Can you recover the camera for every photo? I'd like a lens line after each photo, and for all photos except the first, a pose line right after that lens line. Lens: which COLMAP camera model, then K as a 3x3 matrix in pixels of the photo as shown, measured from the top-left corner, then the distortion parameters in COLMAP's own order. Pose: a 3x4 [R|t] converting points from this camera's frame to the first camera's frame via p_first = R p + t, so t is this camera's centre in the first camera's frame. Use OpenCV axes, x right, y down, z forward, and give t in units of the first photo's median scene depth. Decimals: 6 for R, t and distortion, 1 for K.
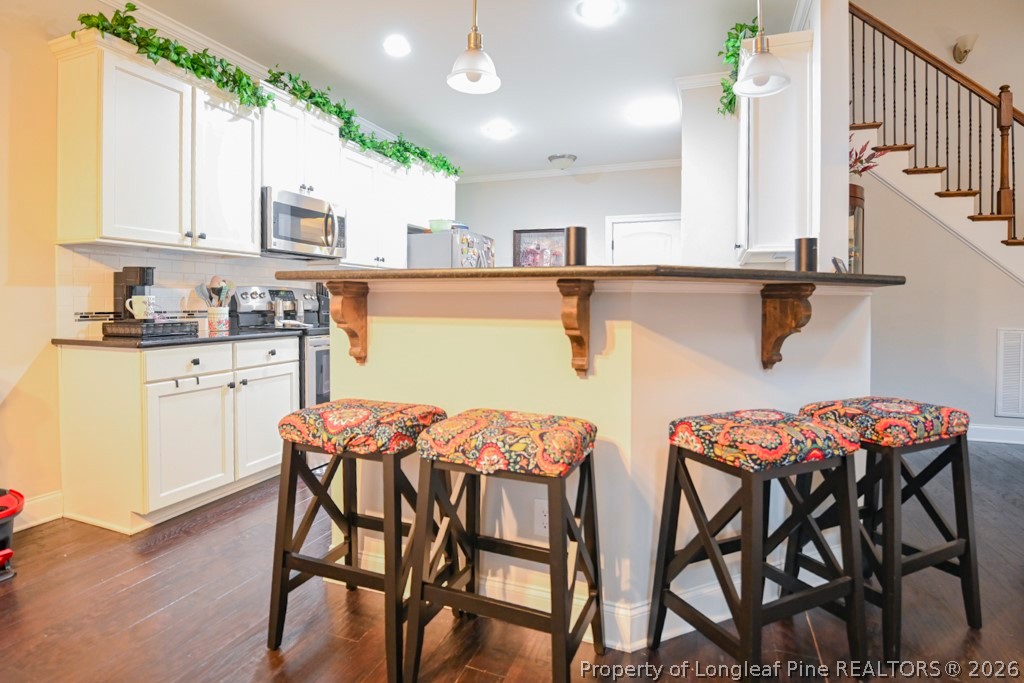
lens RADIAL K [[519.9, 0, 499.9], [0, 519.9, 316.1], [0, 0, 1]] dist [-0.032599, -0.001873]
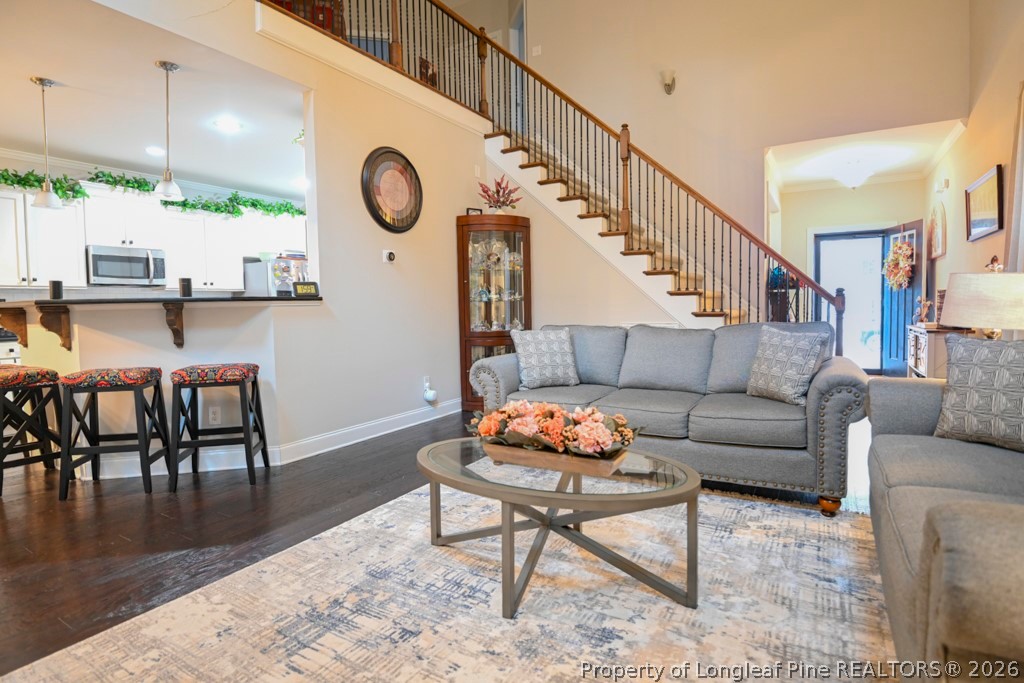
lens RADIAL K [[519.9, 0, 517.7], [0, 519.9, 334.8], [0, 0, 1]] dist [-0.032599, -0.001873]
pose [[0.986562, -0.016382, -0.162565, 1.172607], [0.020996, 0.999423, 0.026709, 0.017747], [0.162033, -0.029763, 0.986336, -0.380611]]
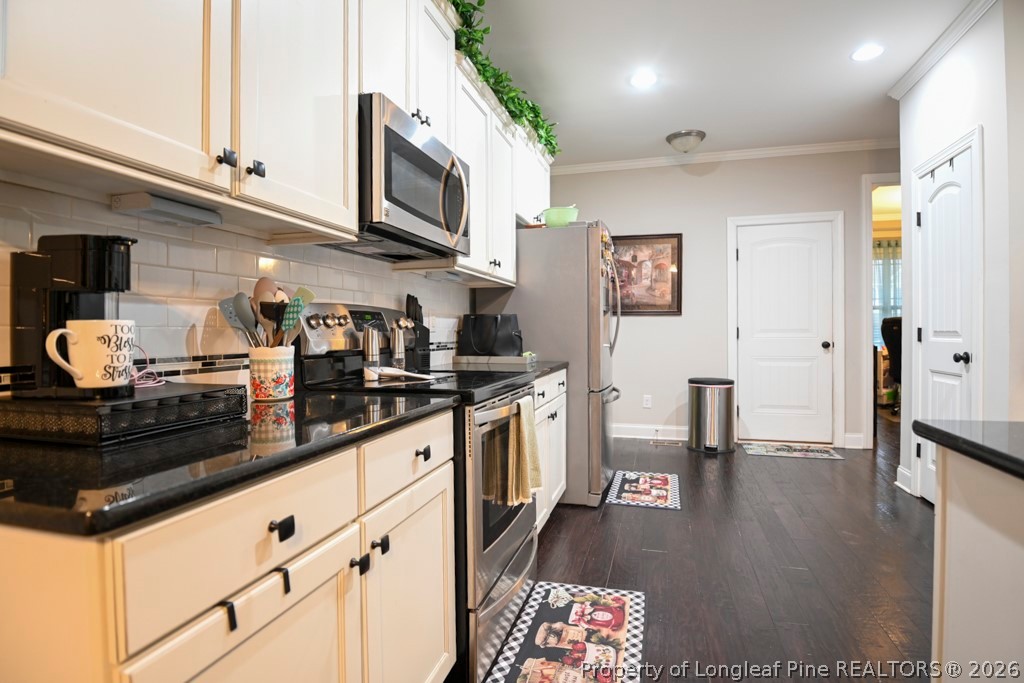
lens RADIAL K [[519.9, 0, 508.7], [0, 519.9, 337.2], [0, 0, 1]] dist [-0.032599, -0.001873]
pose [[0.996567, -0.015550, 0.081315, -0.373778], [0.016905, 0.999729, -0.015996, -0.014772], [-0.081044, 0.017316, 0.996560, 0.527102]]
